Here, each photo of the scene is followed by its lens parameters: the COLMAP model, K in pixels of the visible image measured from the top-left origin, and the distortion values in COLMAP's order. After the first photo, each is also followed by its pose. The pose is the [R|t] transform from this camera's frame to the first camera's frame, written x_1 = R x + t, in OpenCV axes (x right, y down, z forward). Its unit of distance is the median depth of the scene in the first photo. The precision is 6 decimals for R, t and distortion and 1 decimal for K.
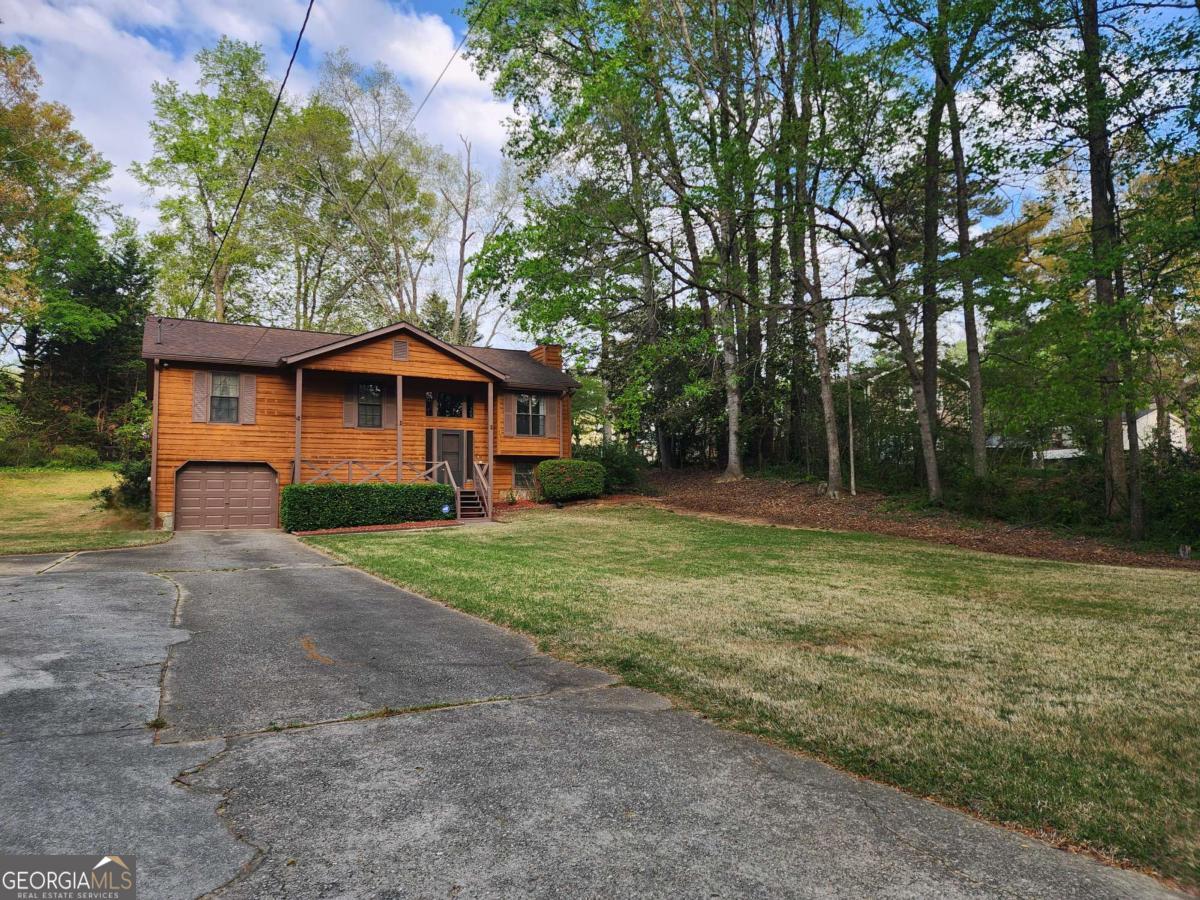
lens RADIAL K [[809.6, 0, 605.4], [0, 809.6, 449.9], [0, 0, 1]] dist [0.051804, -0.016038]
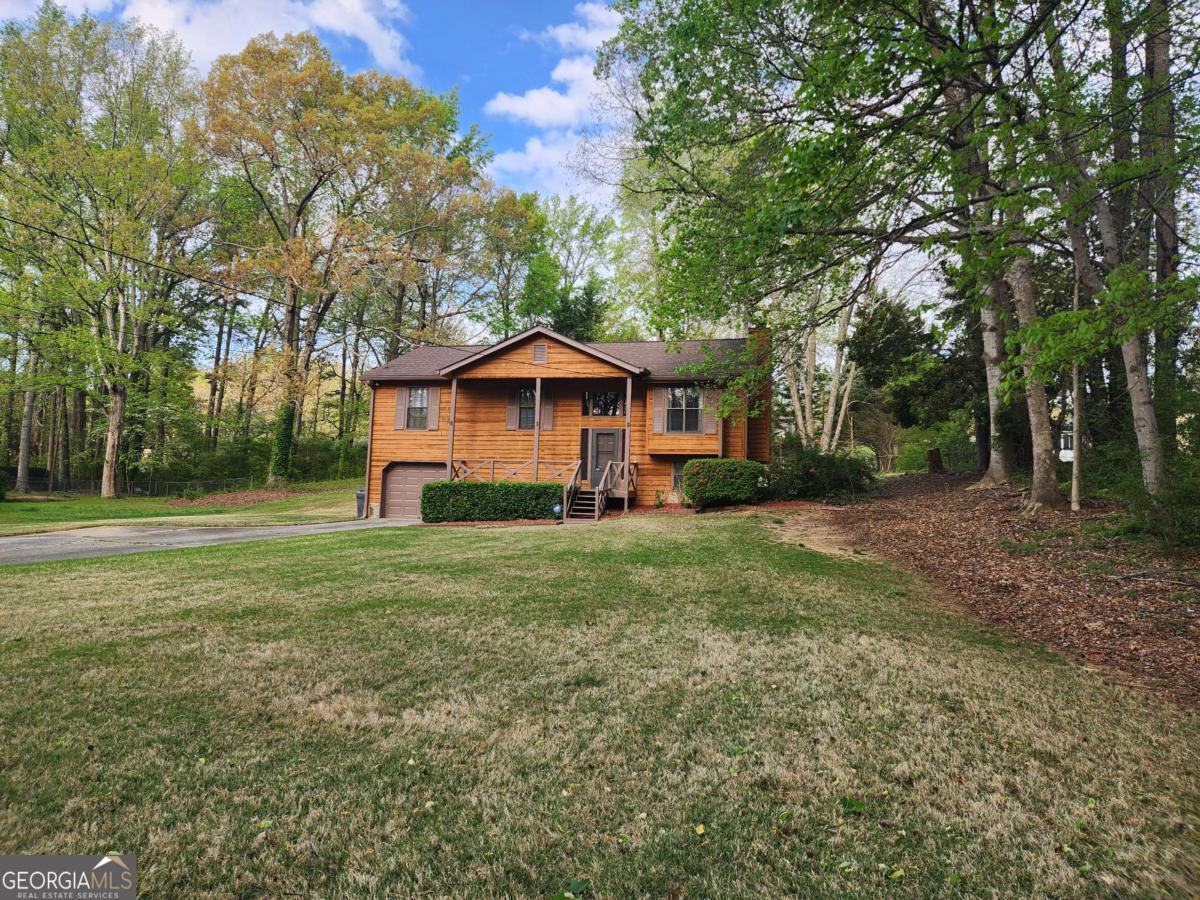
lens RADIAL K [[809.6, 0, 604.1], [0, 809.6, 453.0], [0, 0, 1]] dist [0.051804, -0.016038]
pose [[0.726069, -0.014744, -0.687464, 0.485178], [0.009298, 0.999889, -0.011625, 0.015613], [0.687559, 0.002049, 0.726126, 0.293703]]
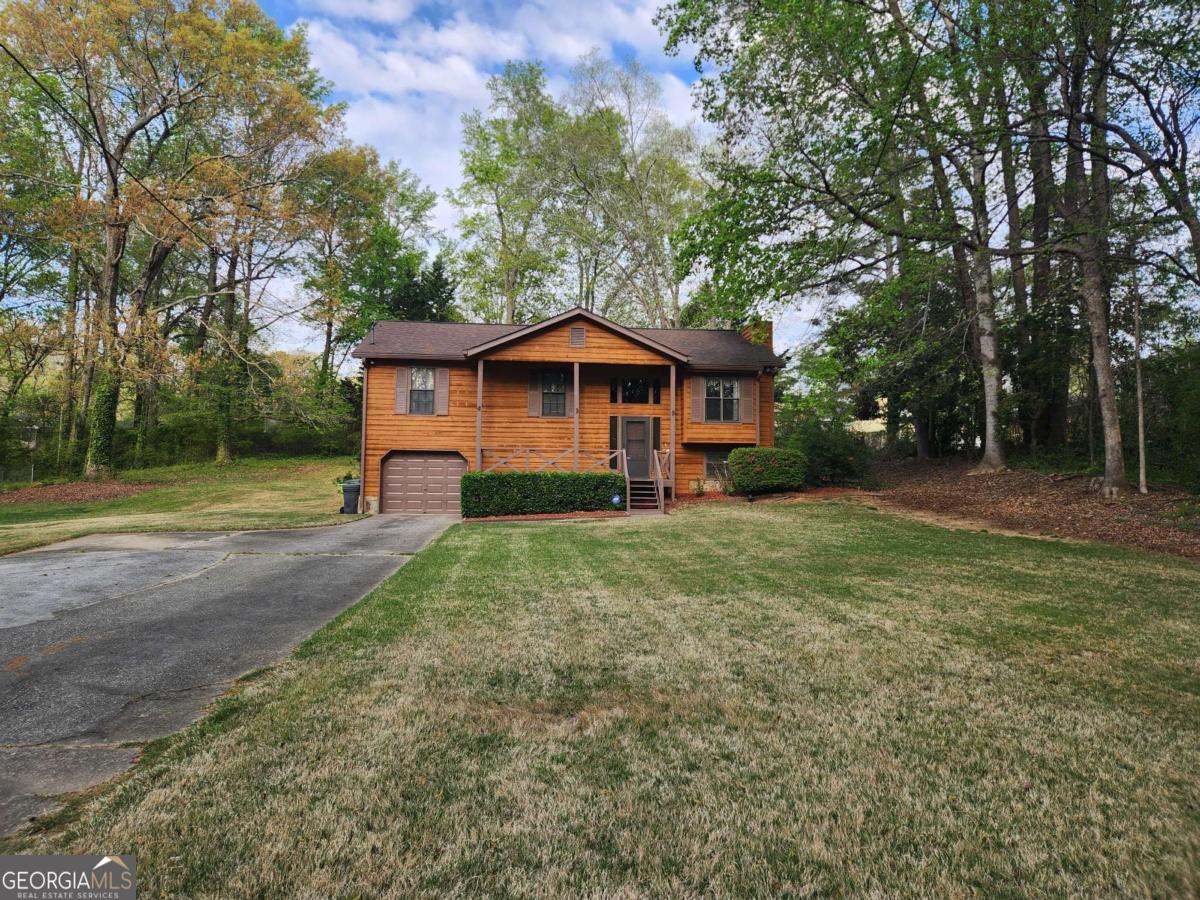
lens RADIAL K [[809.6, 0, 593.3], [0, 809.6, 449.4], [0, 0, 1]] dist [0.051804, -0.016038]
pose [[0.913032, -0.003929, -0.407868, 0.155841], [0.008696, 0.999914, 0.009835, 0.003854], [0.407794, -0.012527, 0.912988, 0.105770]]
